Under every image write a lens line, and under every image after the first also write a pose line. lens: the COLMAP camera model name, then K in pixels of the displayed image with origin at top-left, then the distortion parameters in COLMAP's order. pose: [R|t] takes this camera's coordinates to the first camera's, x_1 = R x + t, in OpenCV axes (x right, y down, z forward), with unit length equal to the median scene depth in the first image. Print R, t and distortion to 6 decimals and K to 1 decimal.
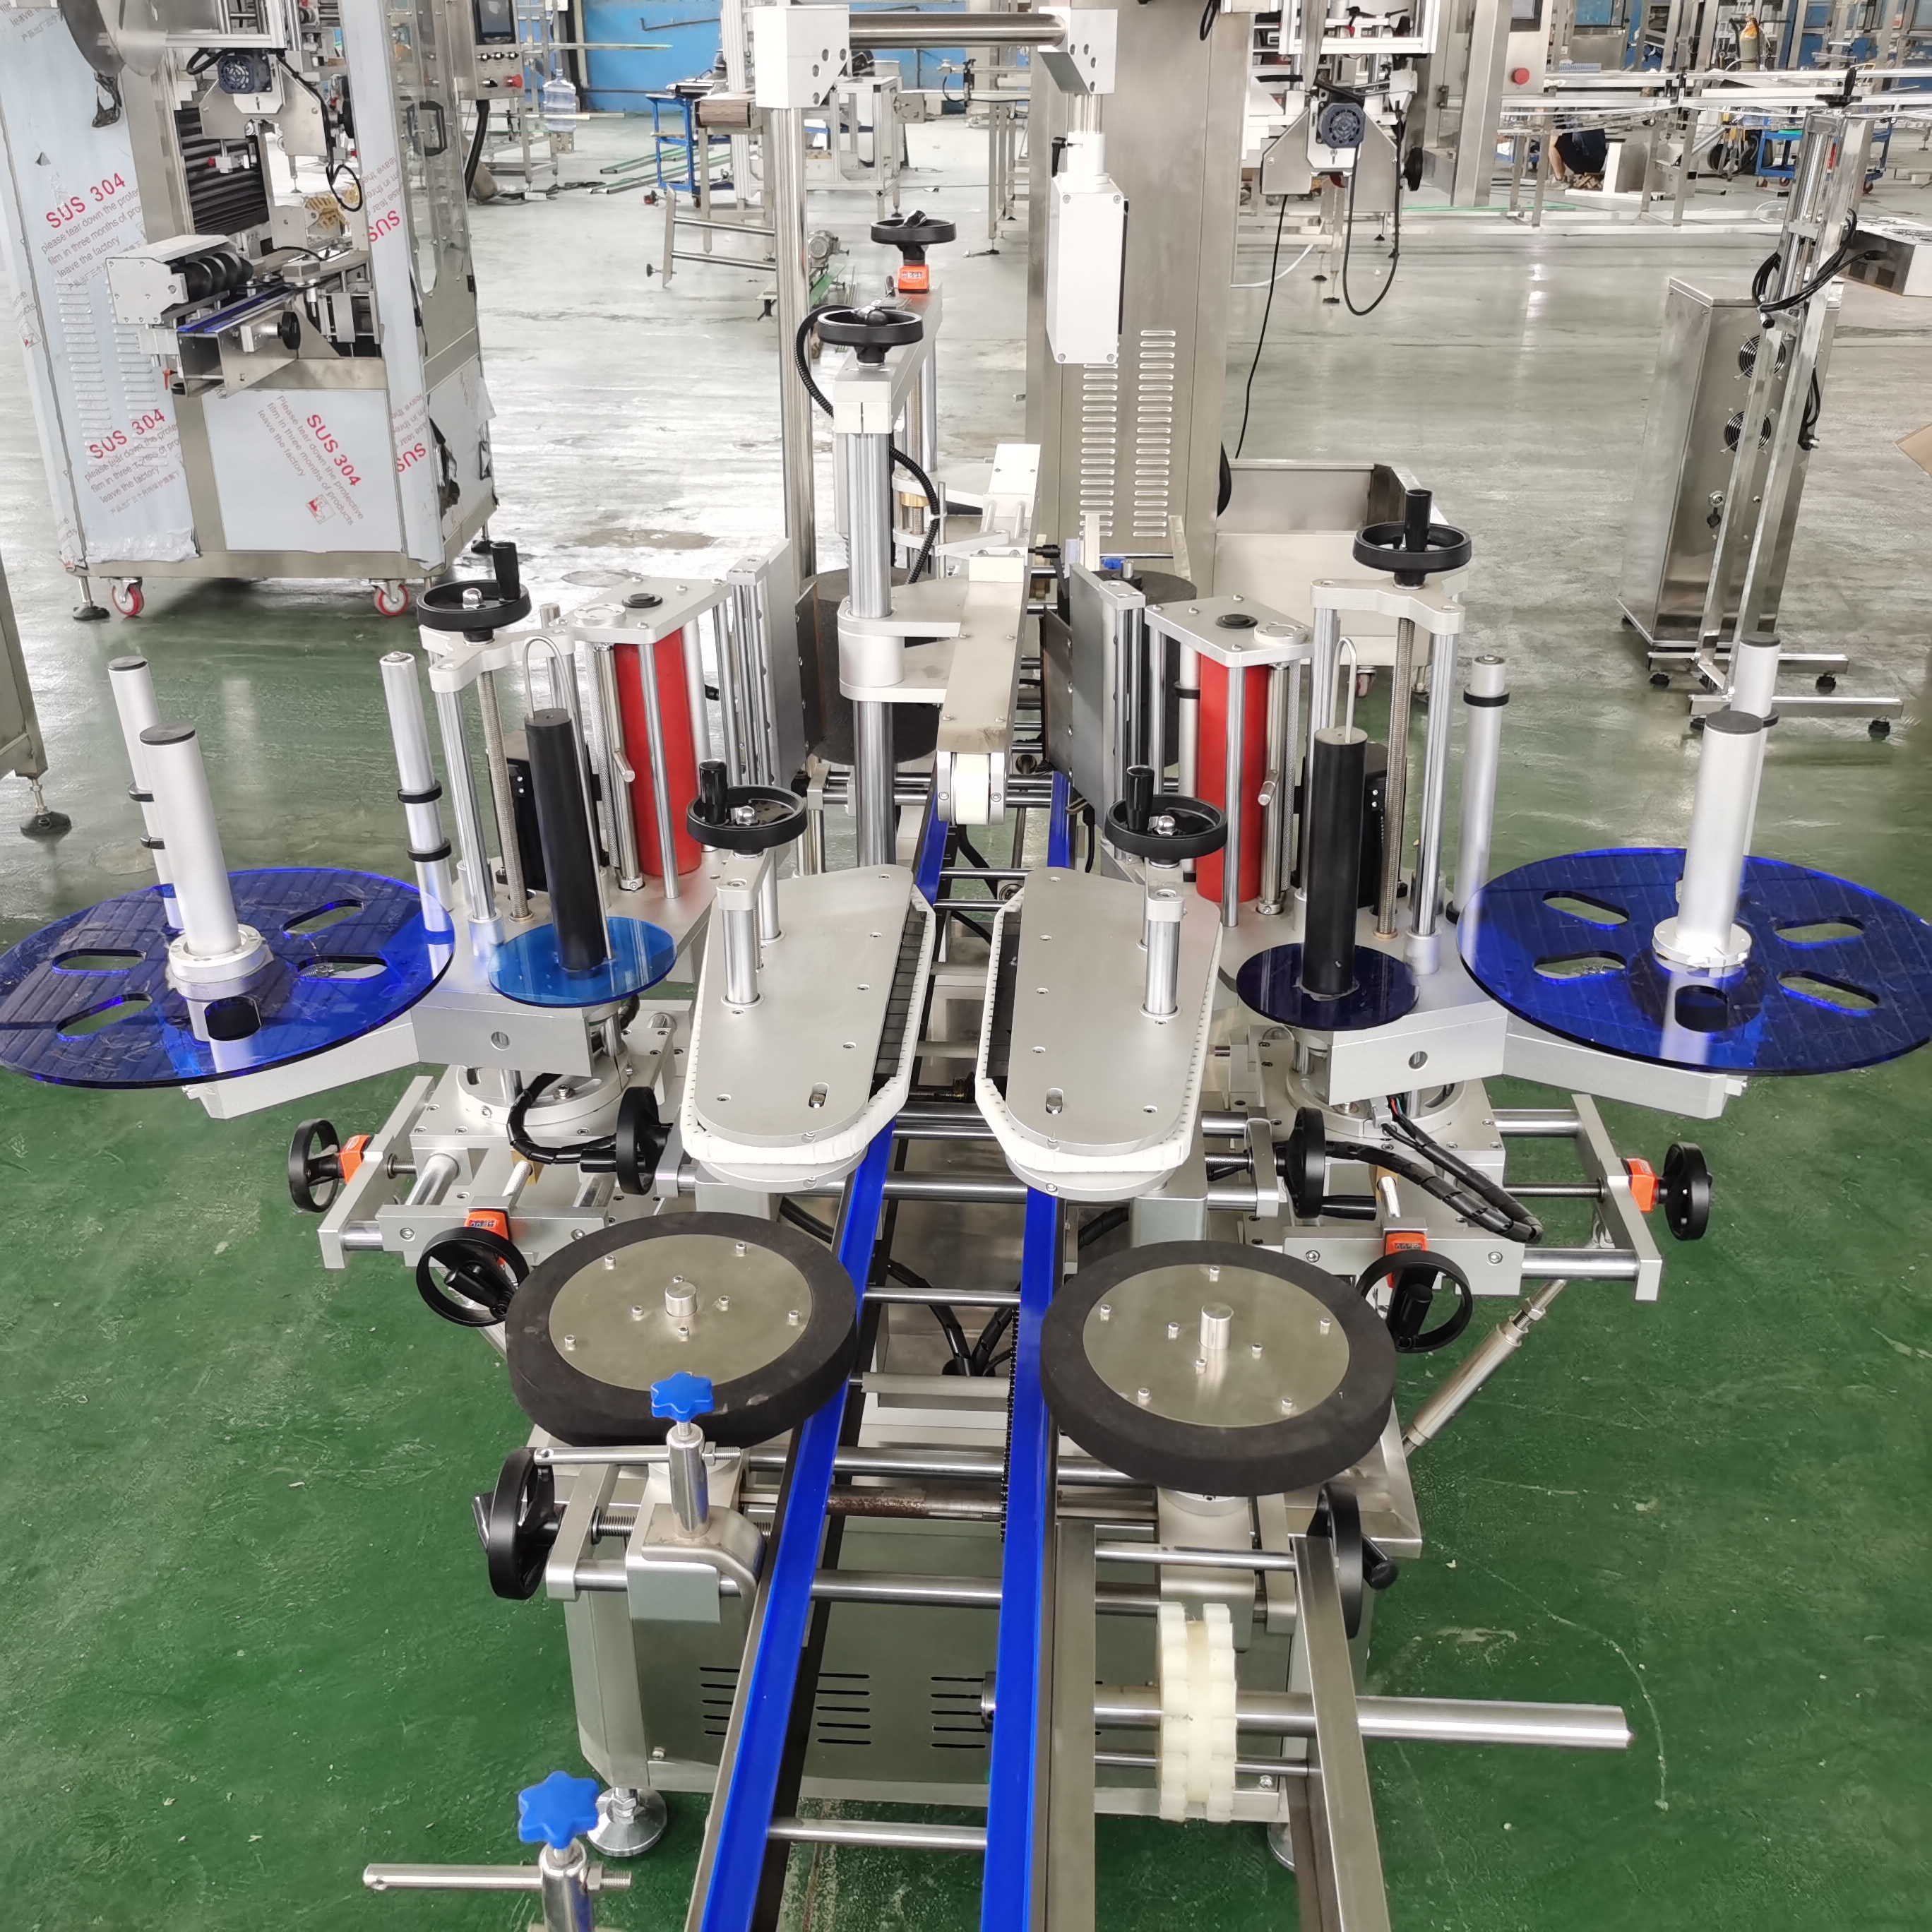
lens RADIAL K [[1967.2, 0, 966.0], [0, 1967.2, 966.0], [0, 0, 1]] dist [0.041452, -0.033547]
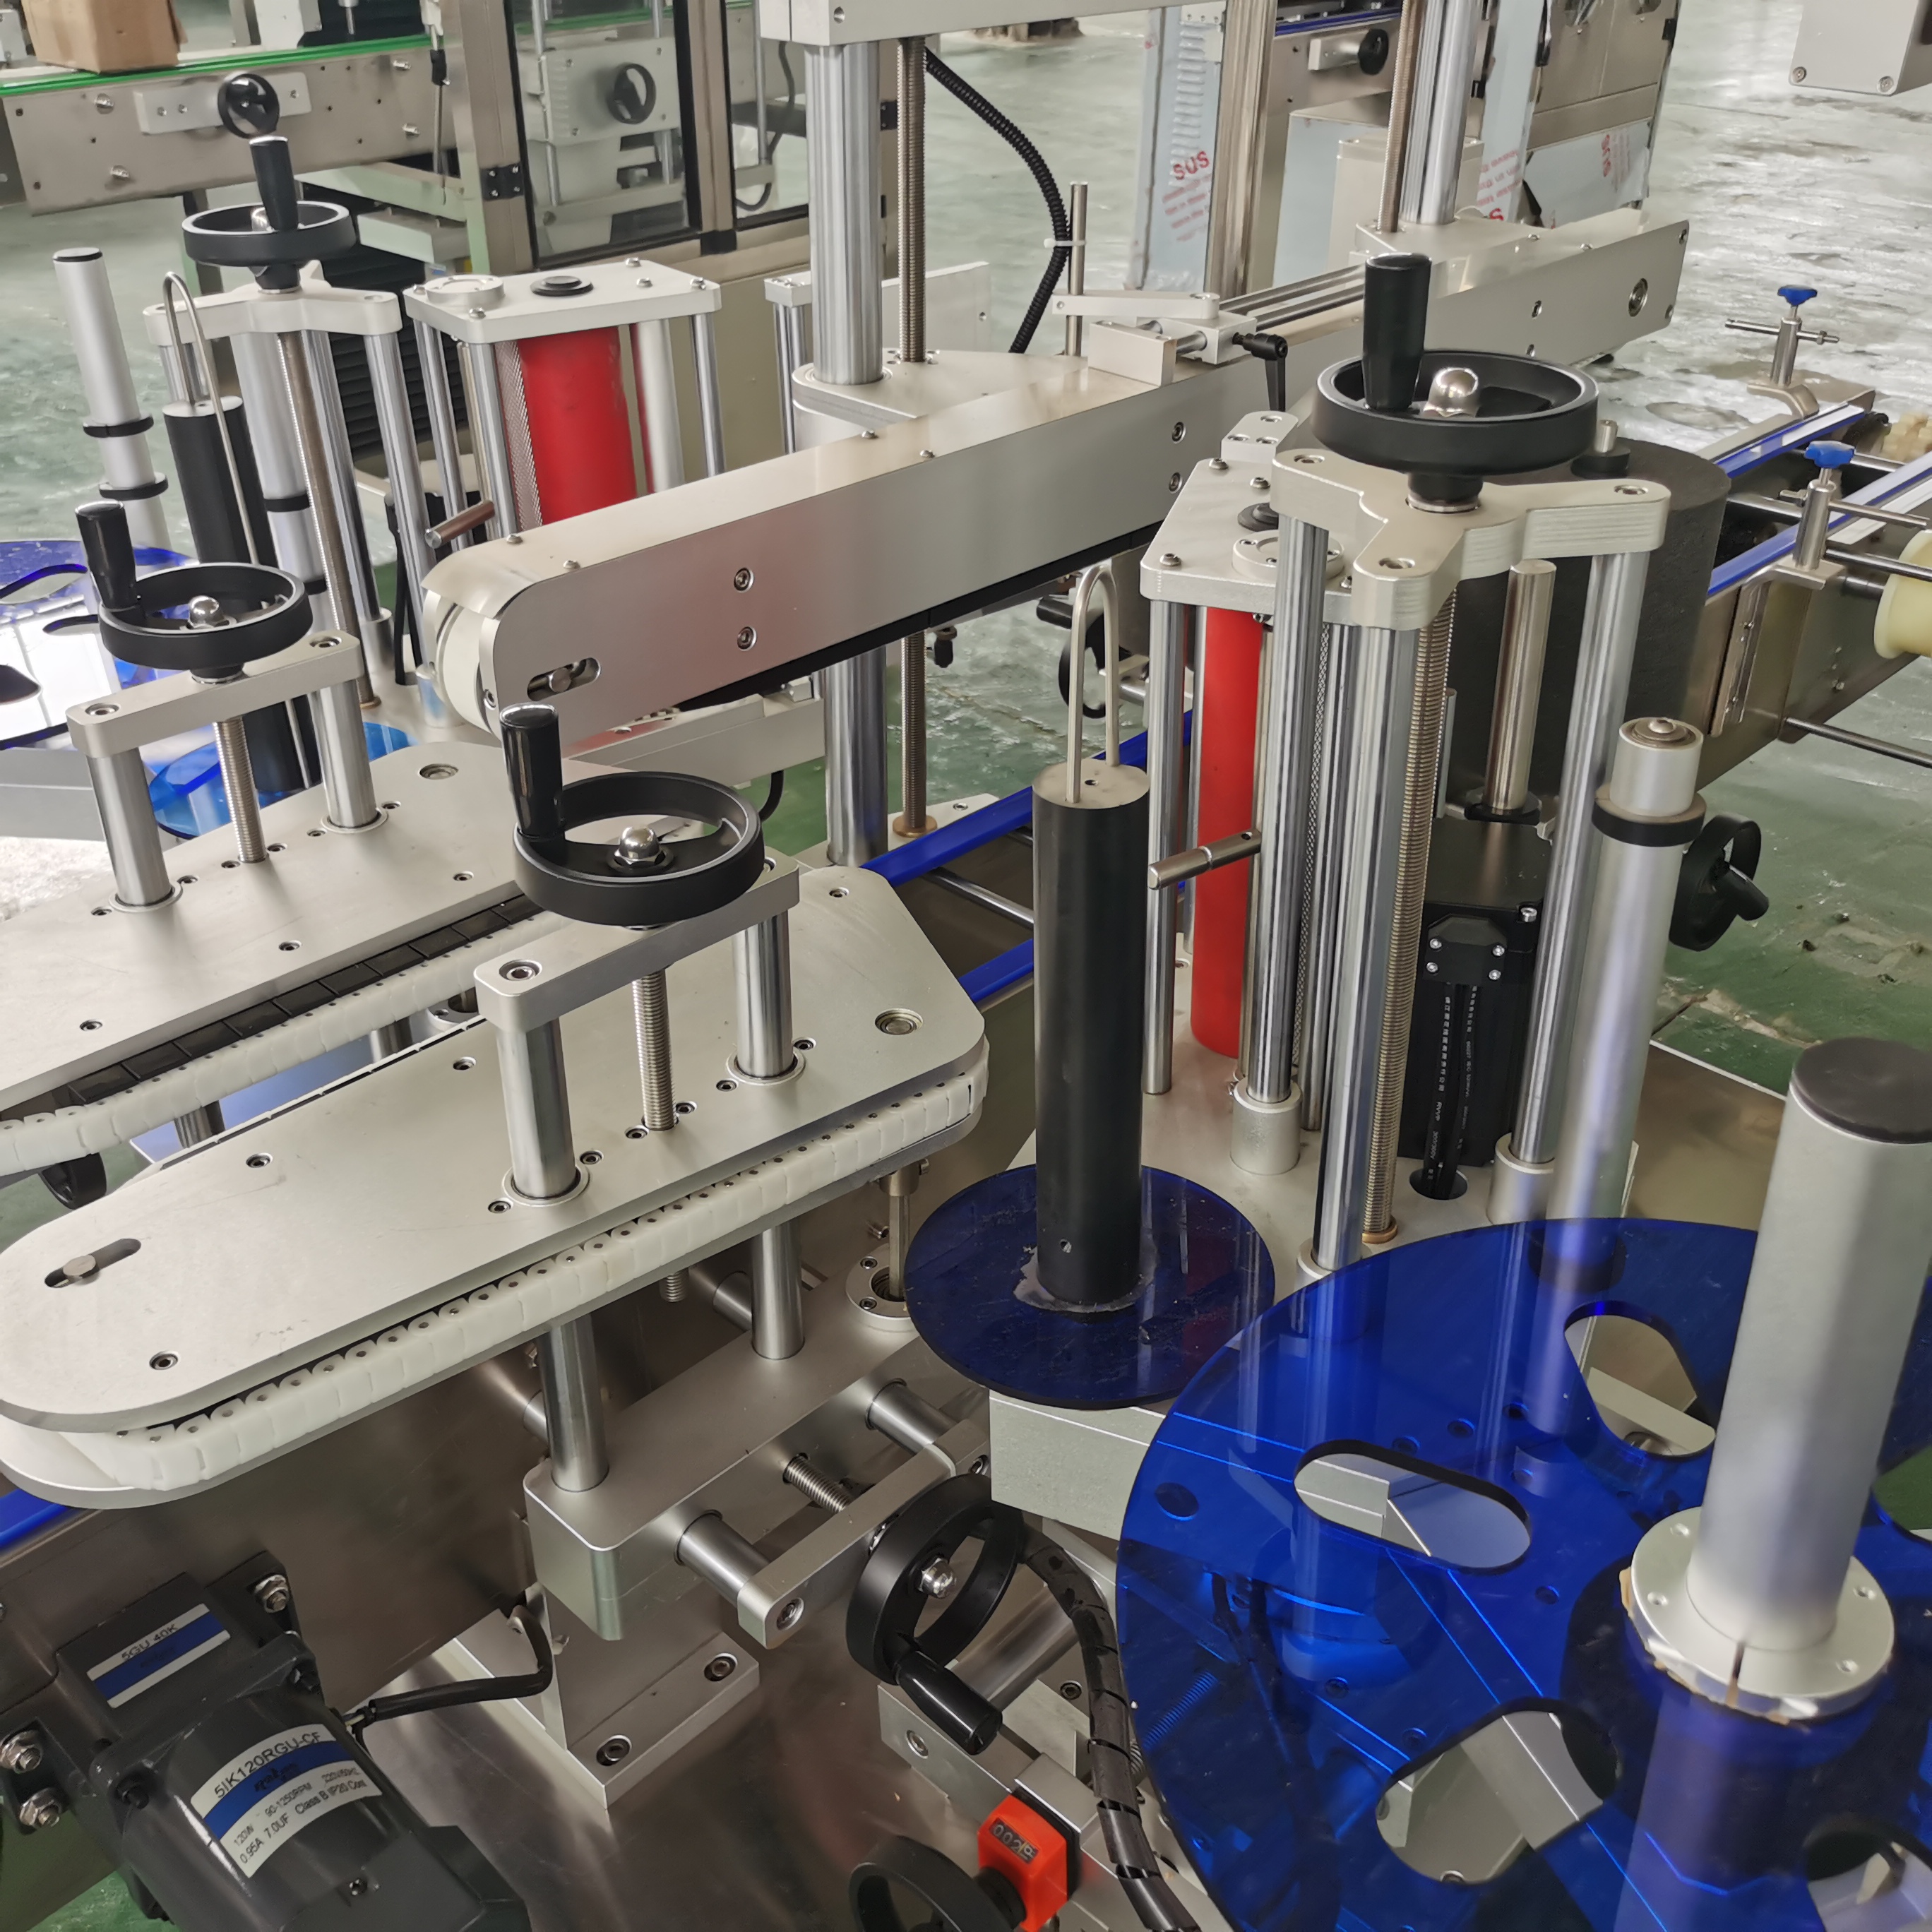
lens RADIAL K [[1970.1, 0, 953.5], [0, 1970.1, 951.9], [0, 0, 1]] dist [0.065916, -0.078247]
pose [[0.759618, 0.347054, -0.550032, 0.131729], [-0.302118, 0.937232, 0.174129, -0.048167], [0.575939, 0.033903, 0.816789, 0.196006]]
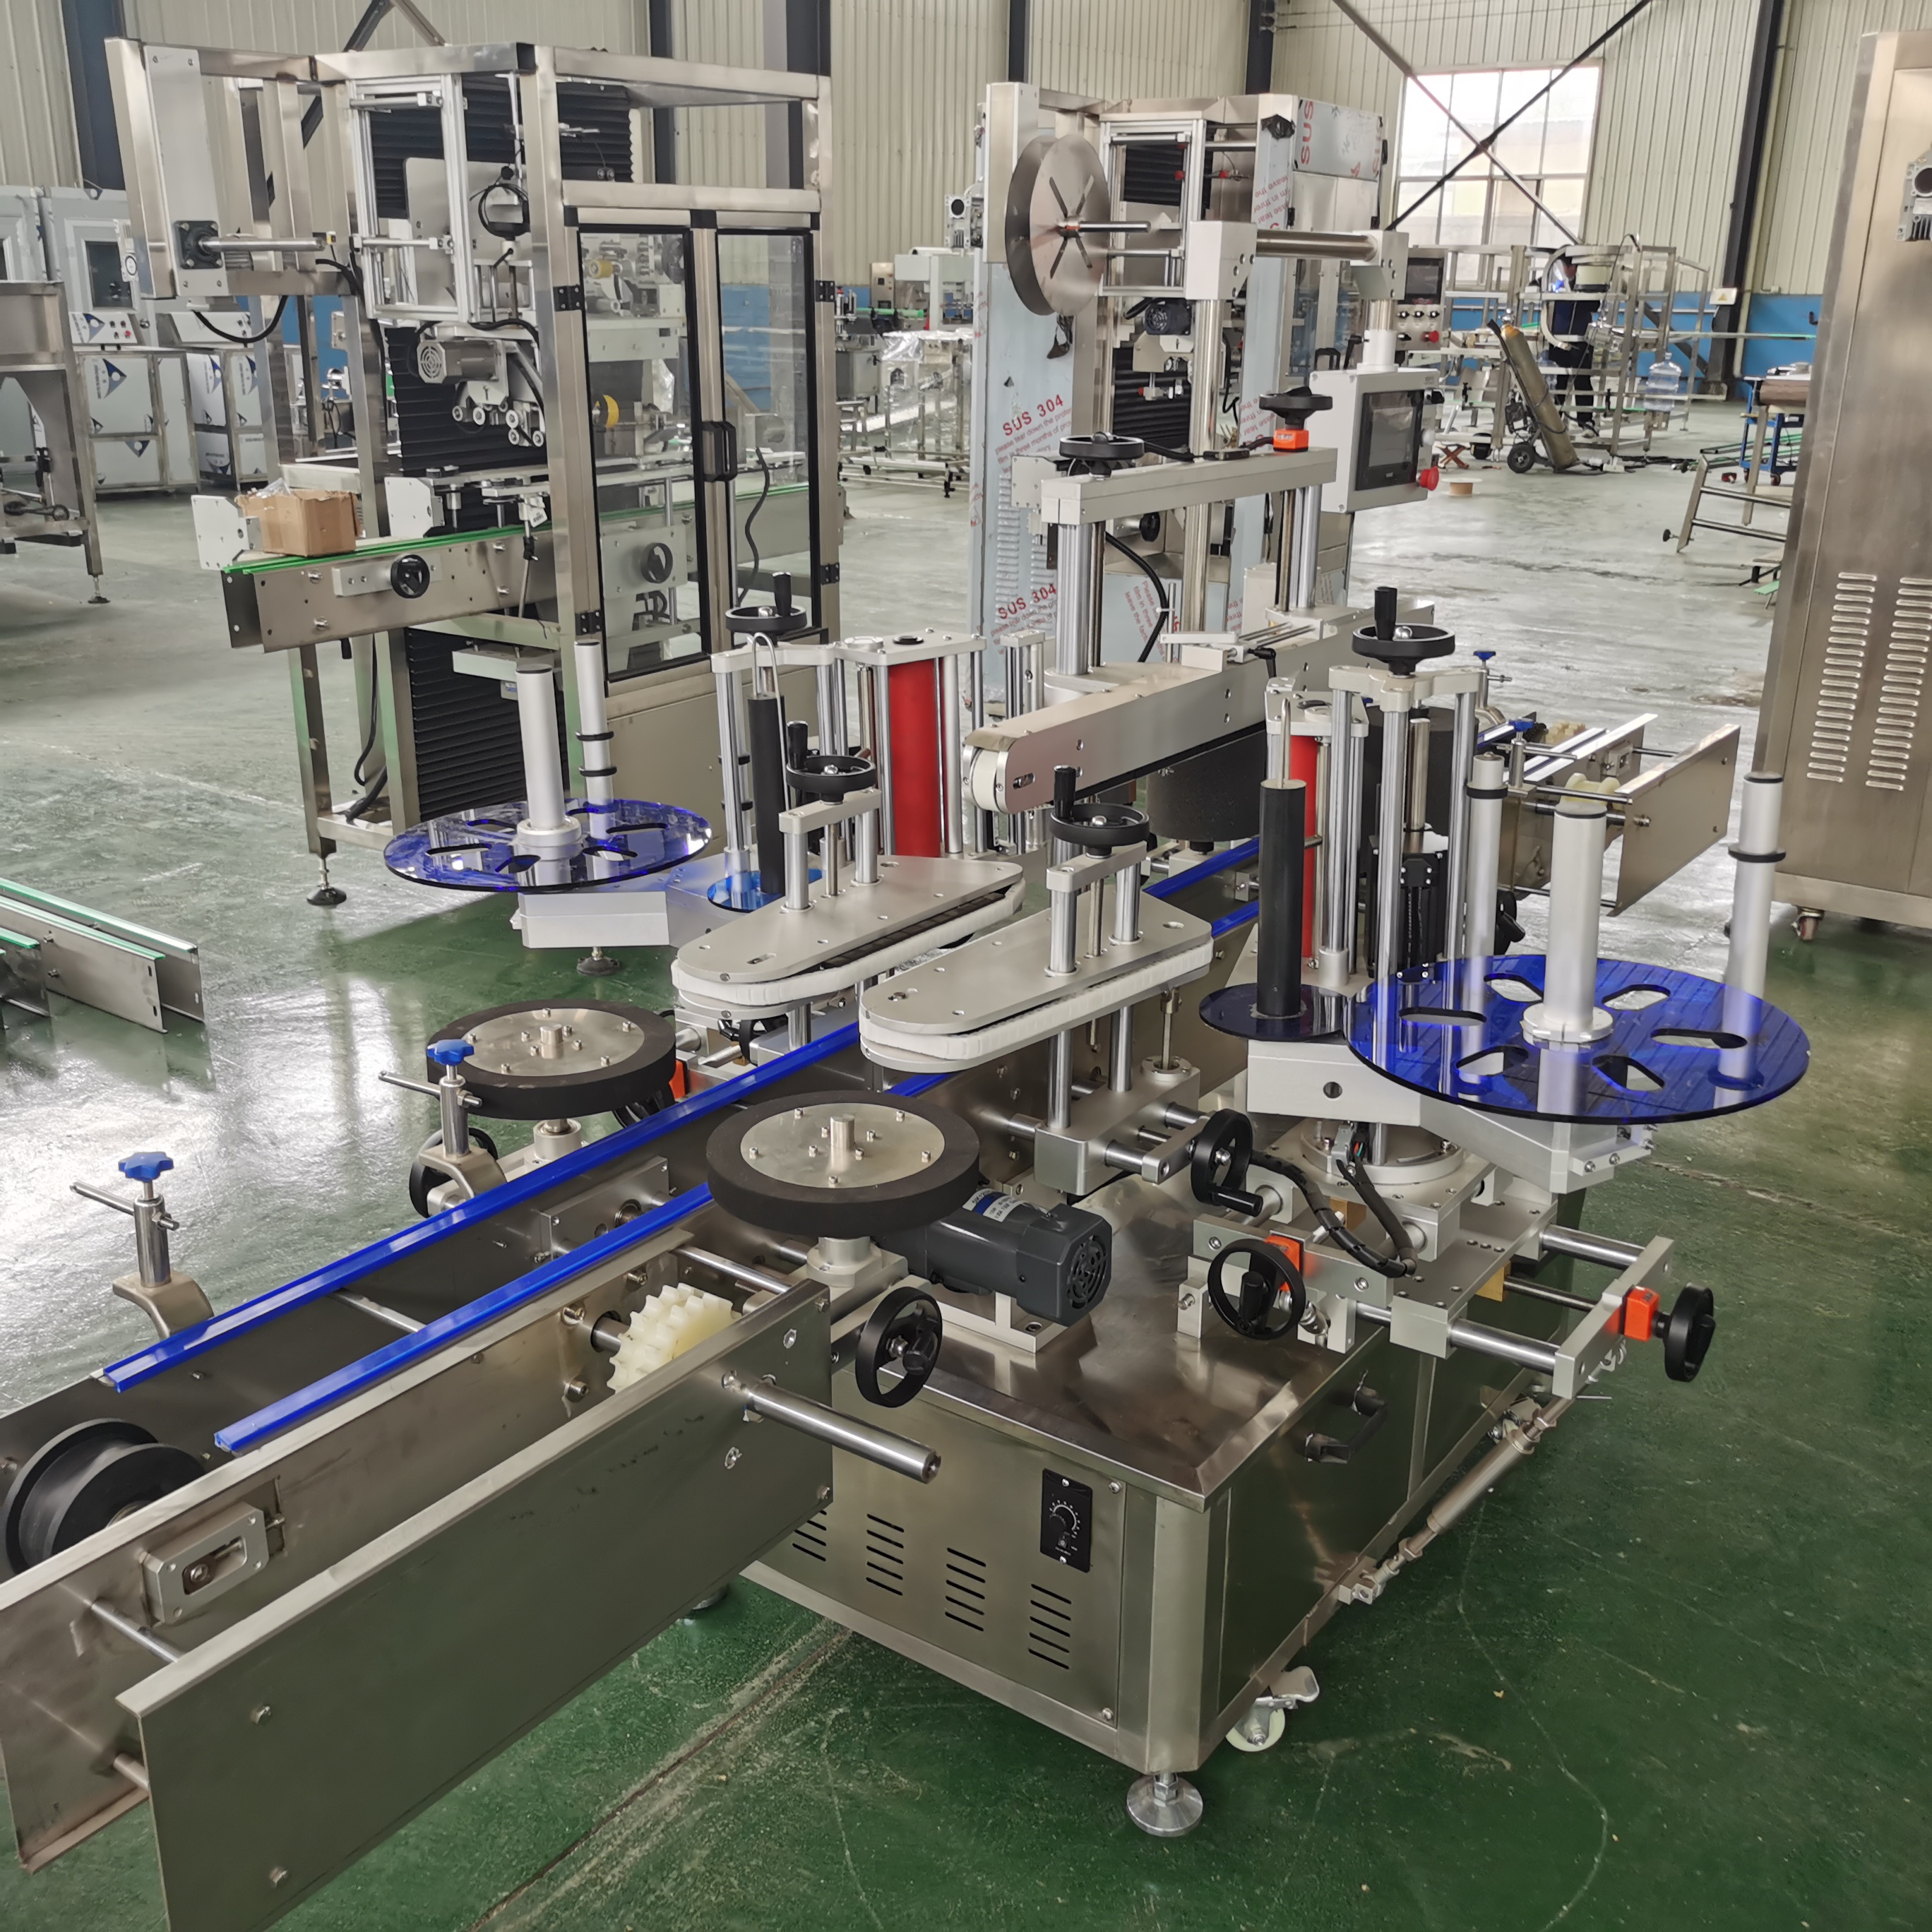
lens RADIAL K [[1967.2, 0, 966.0], [0, 1967.2, 966.0], [0, 0, 1]] dist [0.041452, -0.033547]
pose [[0.847999, 0.185397, -0.496513, 0.196532], [-0.247357, 0.966977, -0.061395, 0.033019], [0.468734, 0.174879, 0.865855, -0.025381]]
